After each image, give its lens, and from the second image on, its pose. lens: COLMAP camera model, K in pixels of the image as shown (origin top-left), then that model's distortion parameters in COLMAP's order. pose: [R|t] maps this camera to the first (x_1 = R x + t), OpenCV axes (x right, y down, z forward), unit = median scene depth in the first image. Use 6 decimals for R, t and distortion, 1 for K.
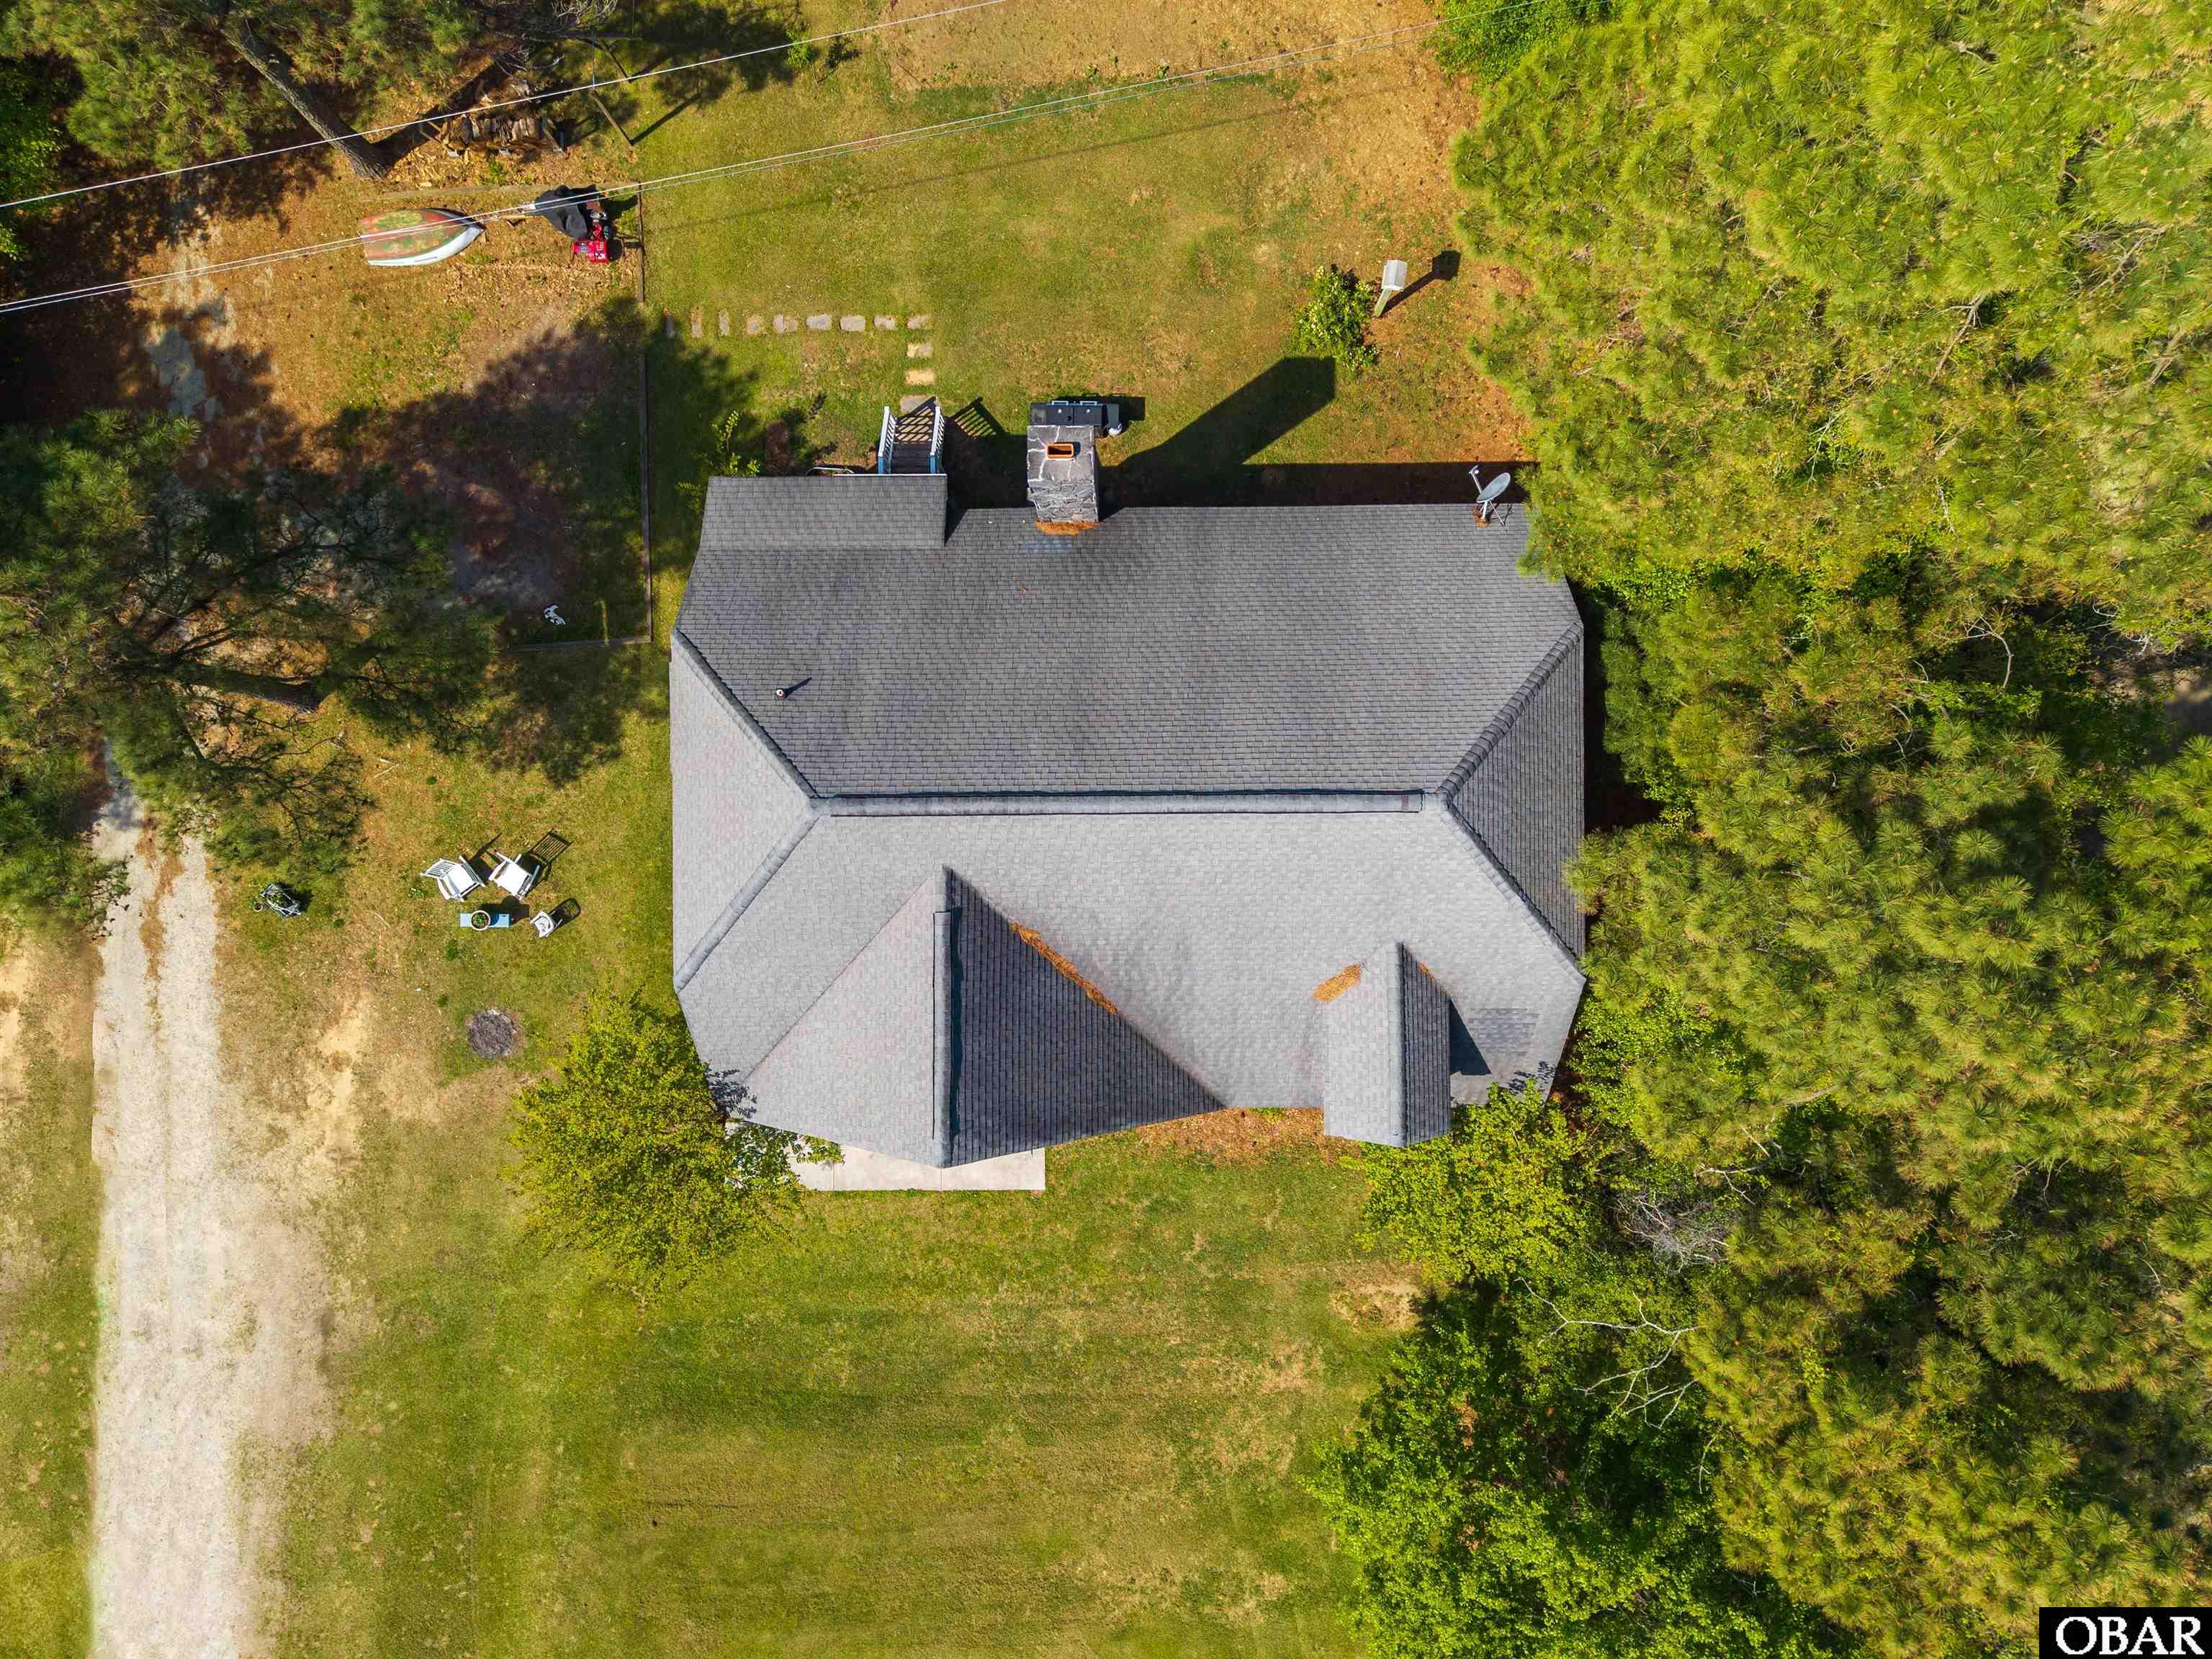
lens RADIAL K [[1478.0, 0, 1109.7], [0, 1478.0, 839.7], [0, 0, 1]] dist [0.028446, -0.030236]
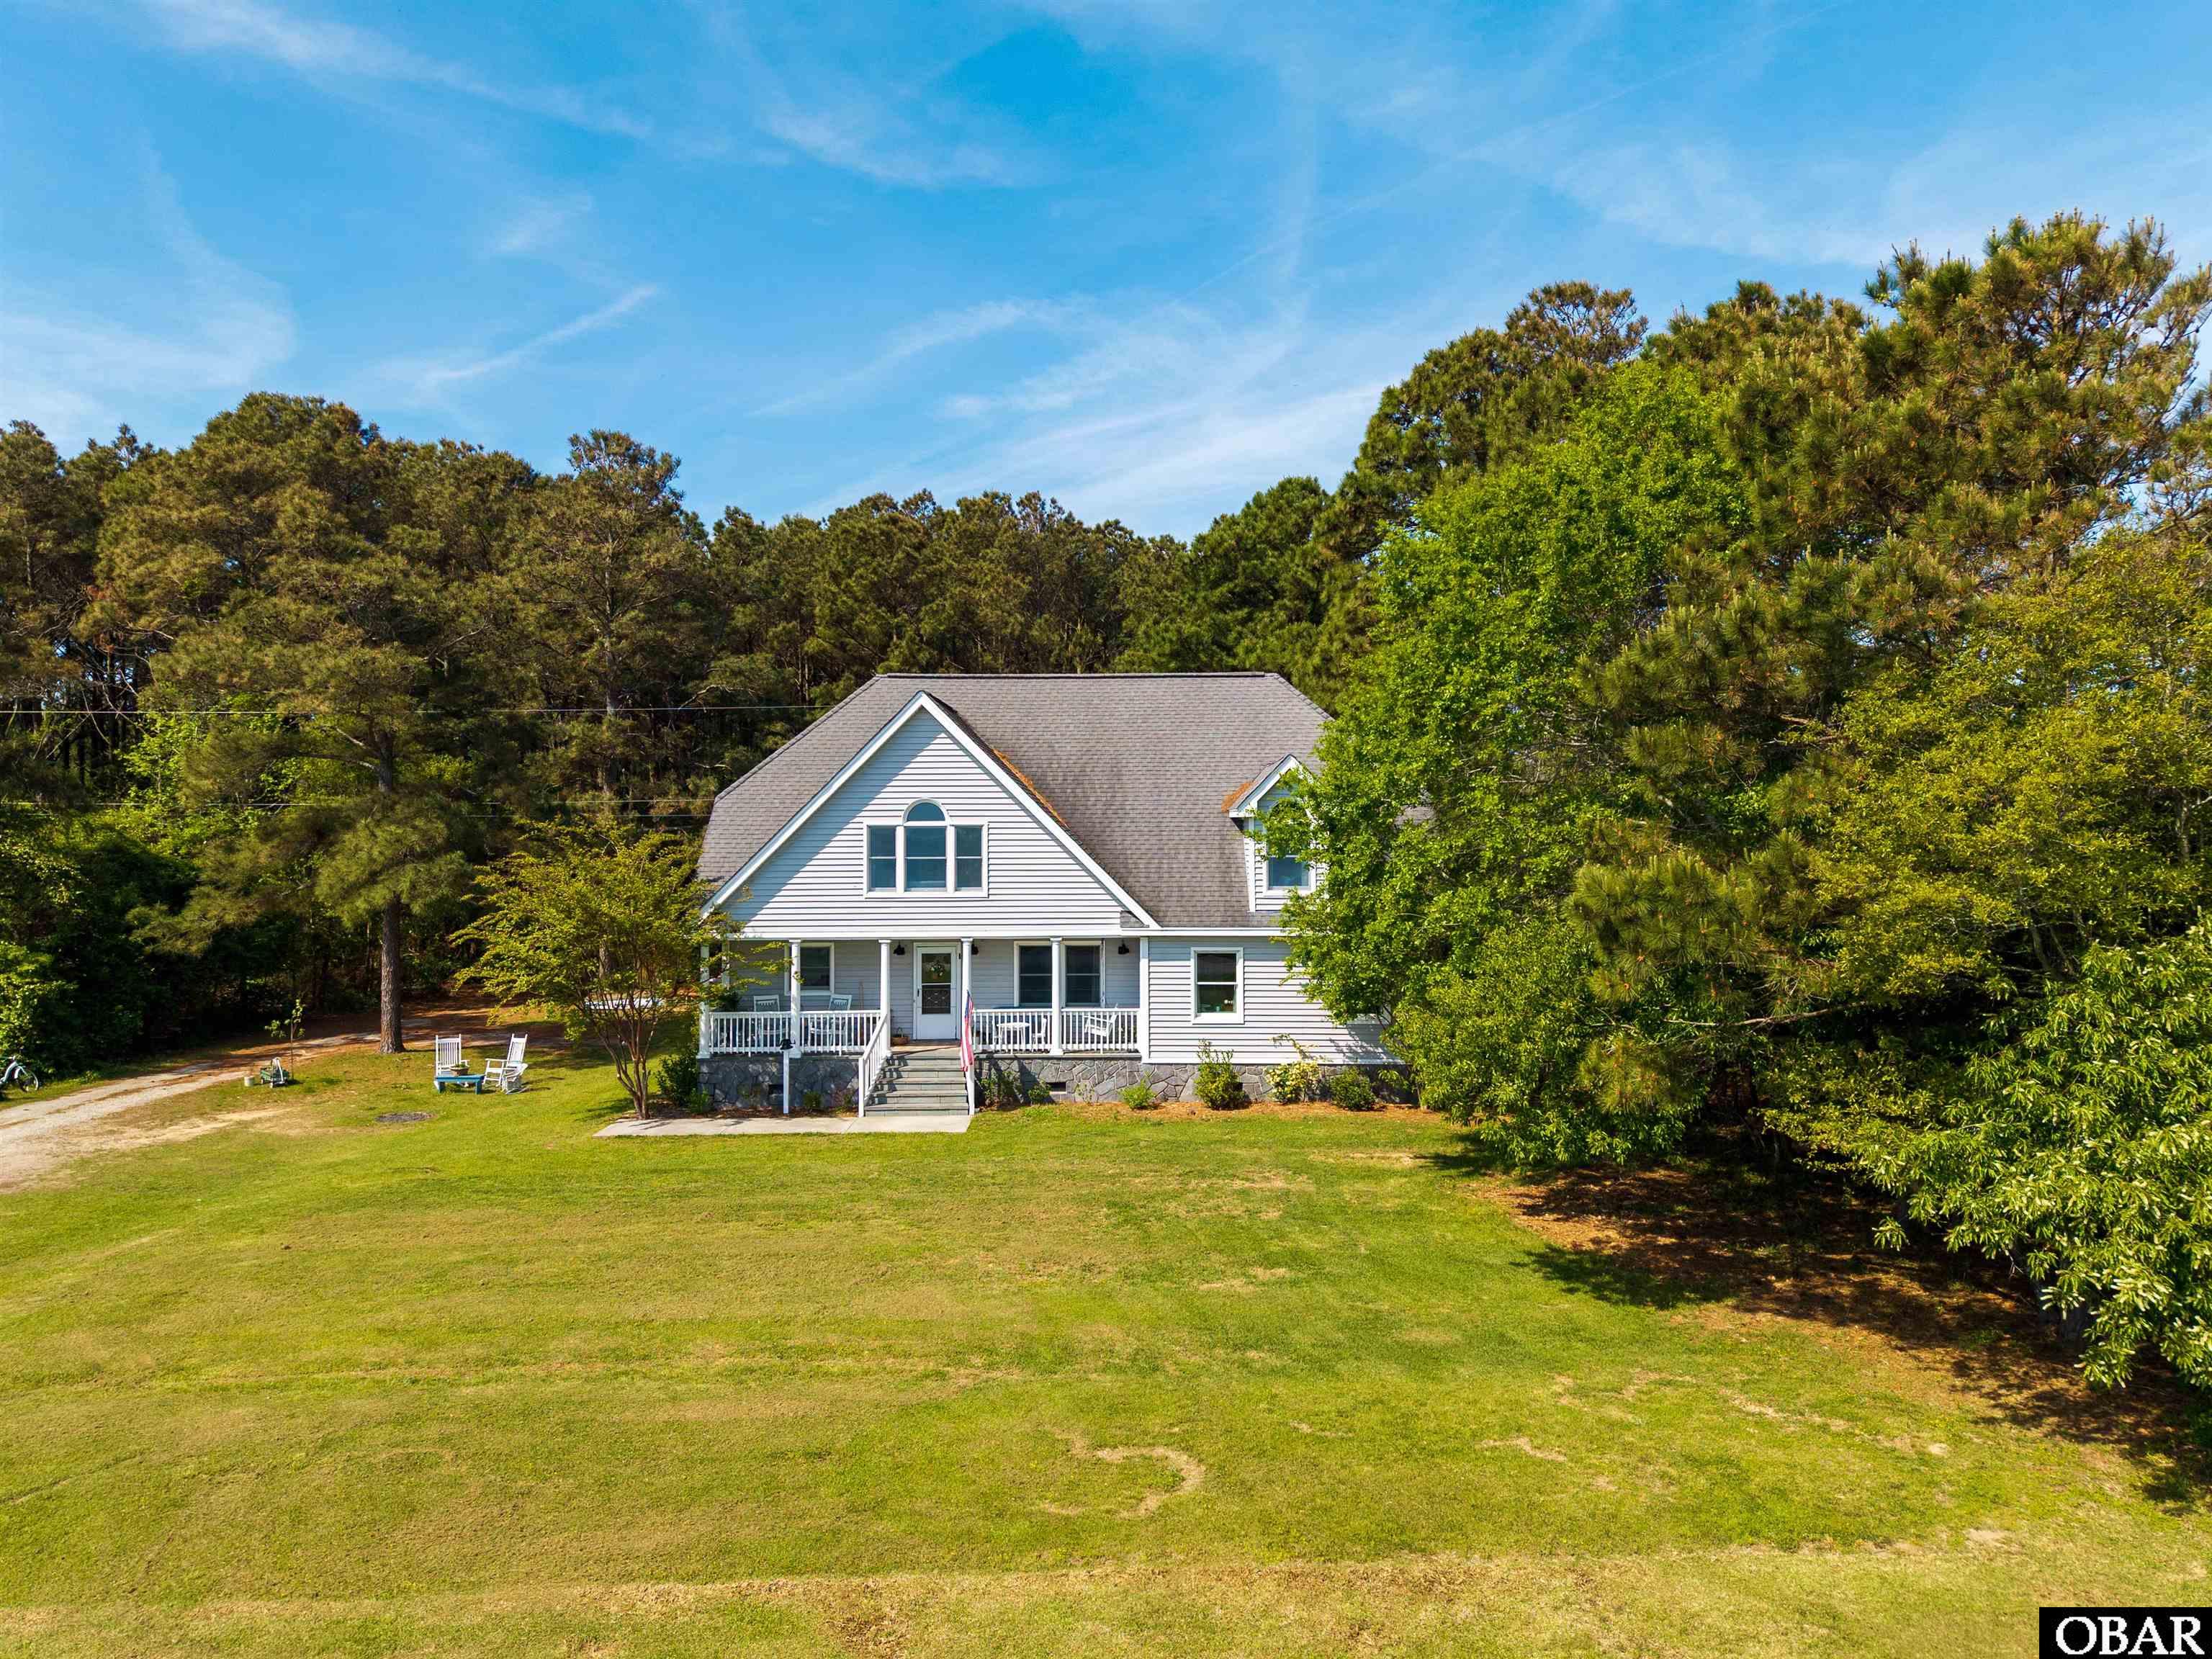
lens RADIAL K [[1478.0, 0, 1105.9], [0, 1478.0, 841.0], [0, 0, 1]] dist [0.028446, -0.030236]
pose [[0.999742, 0.006445, -0.021775, 0.055122], [-0.021857, 0.012891, -0.999678, 1.091014], [-0.006163, 0.999896, 0.013029, 0.814163]]
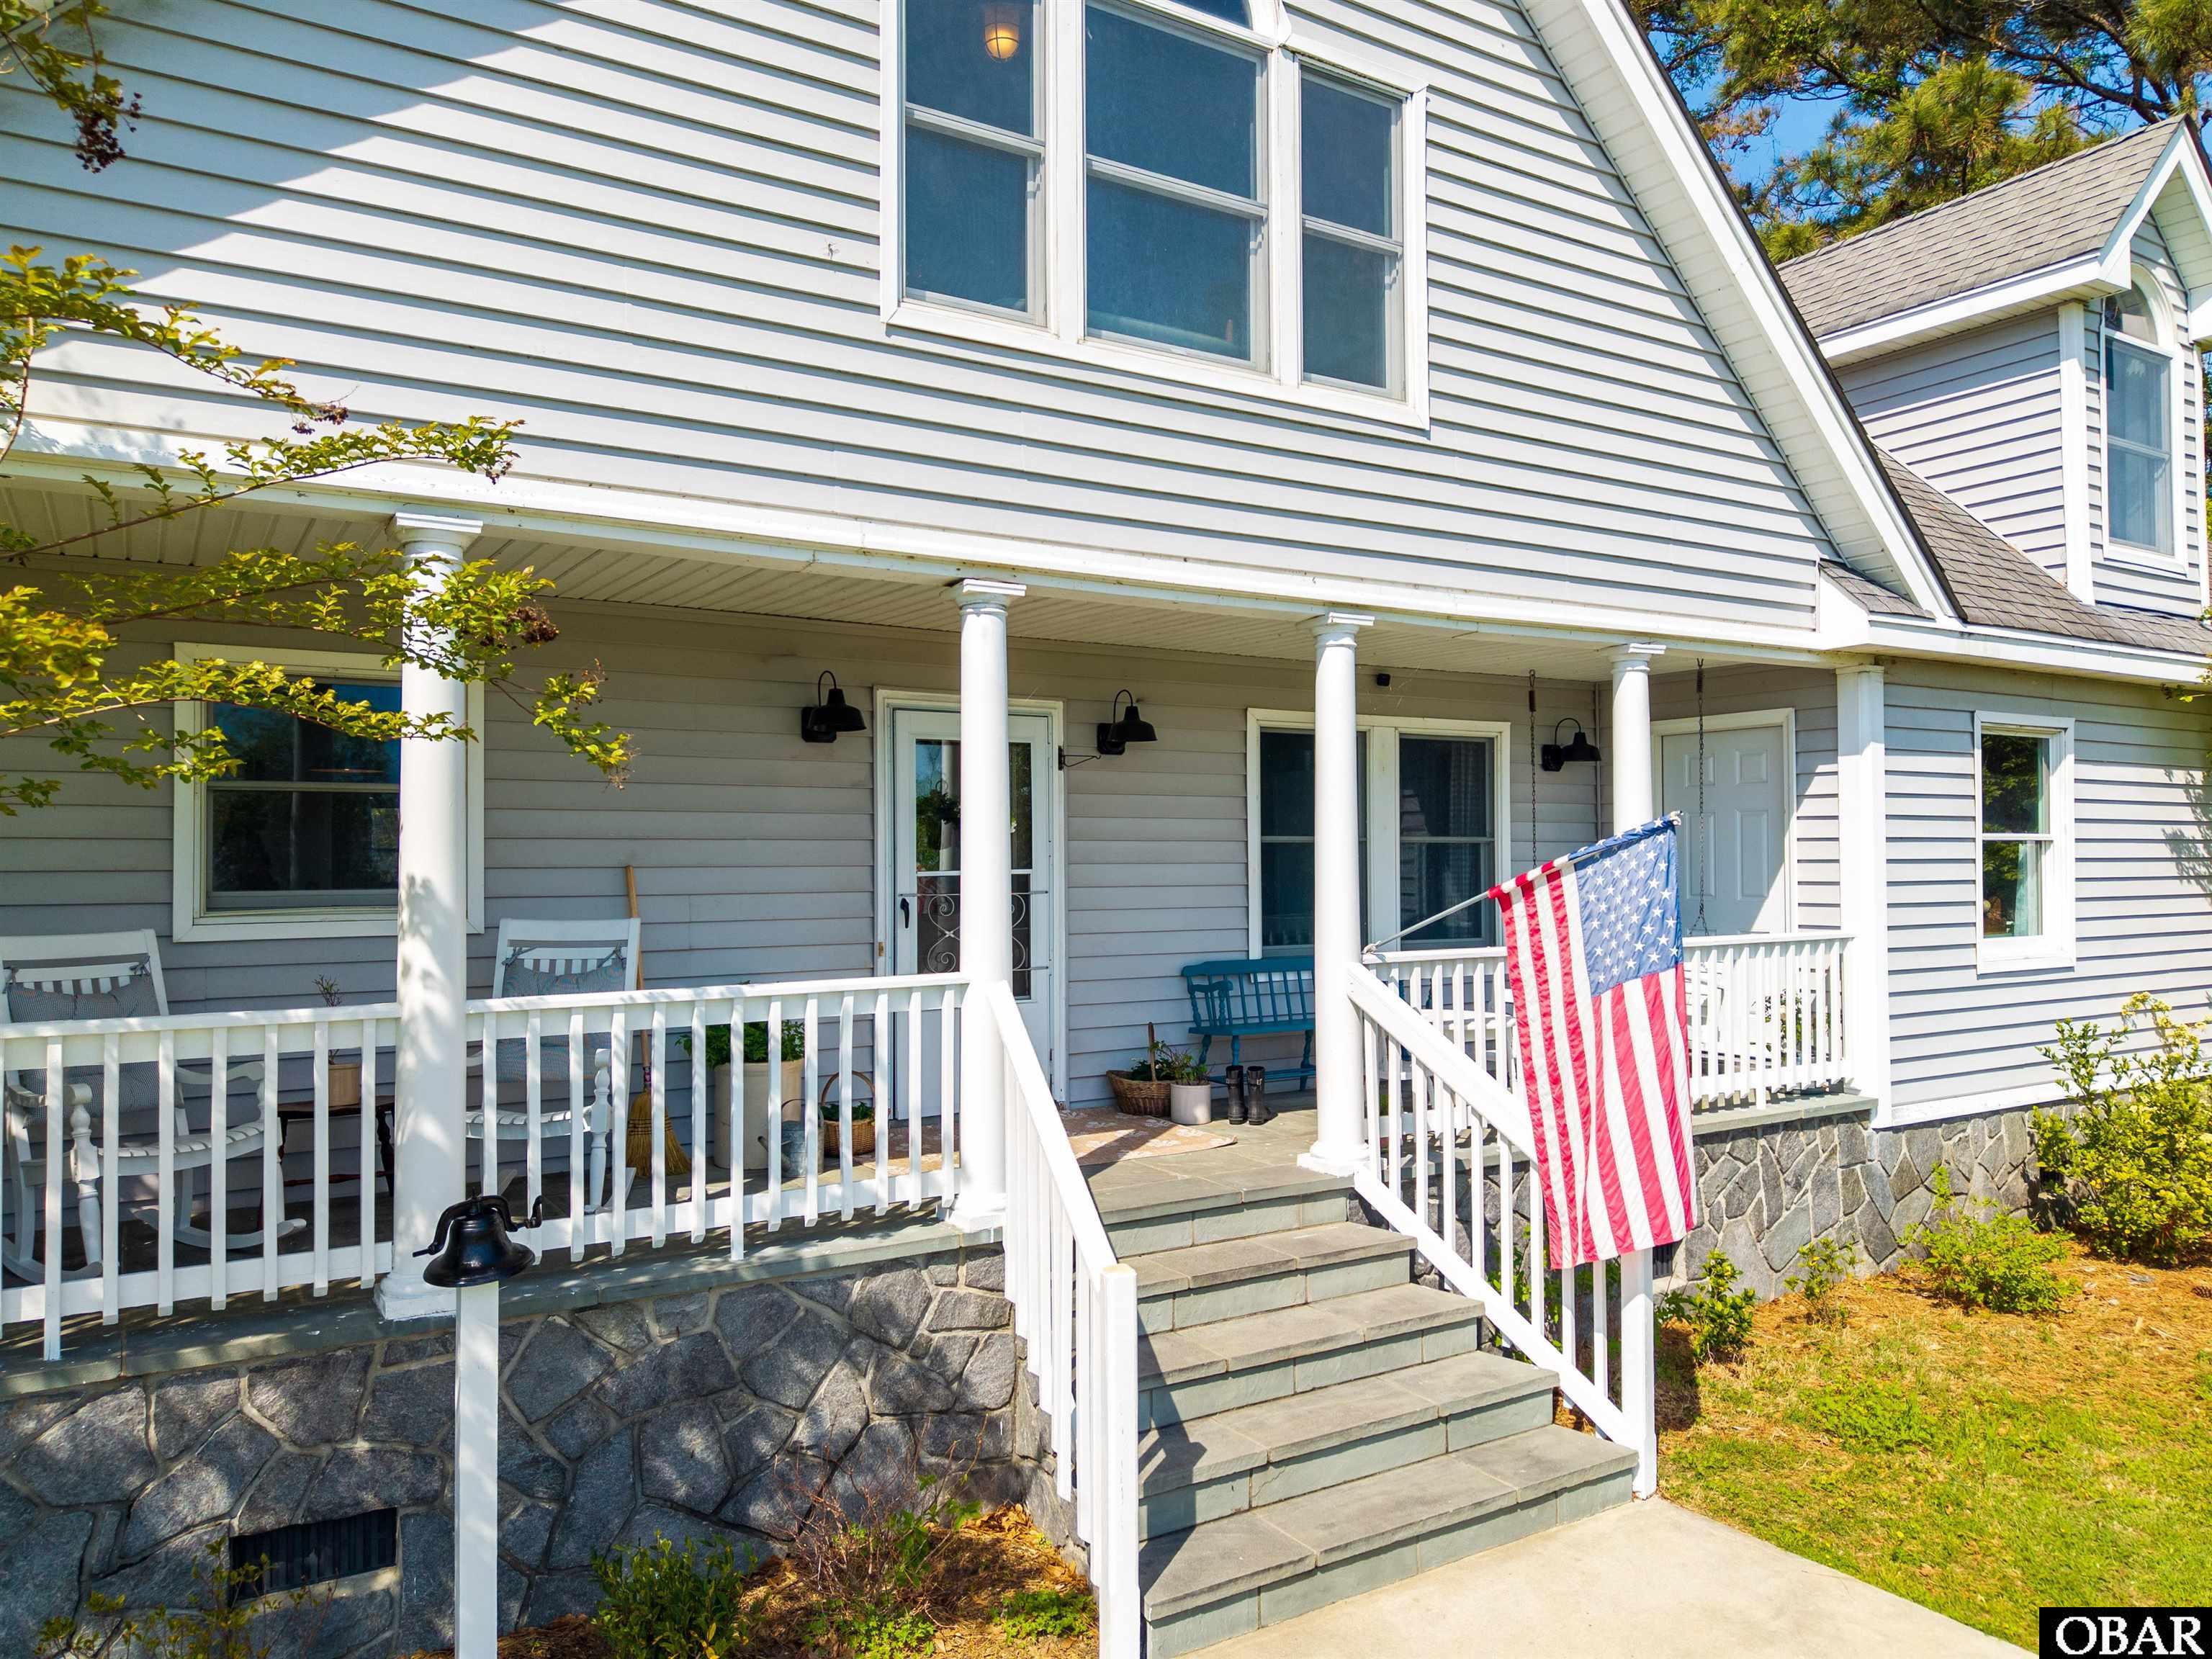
lens RADIAL K [[1385.5, 0, 1122.7], [0, 1385.5, 843.3], [0, 0, 1]] dist [-0.006505, 0.003566]
pose [[0.876230, 0.012583, 0.481729, -0.168906], [0.481858, -0.010692, -0.876184, 0.295821], [-0.005875, 0.999864, -0.015432, 0.923206]]
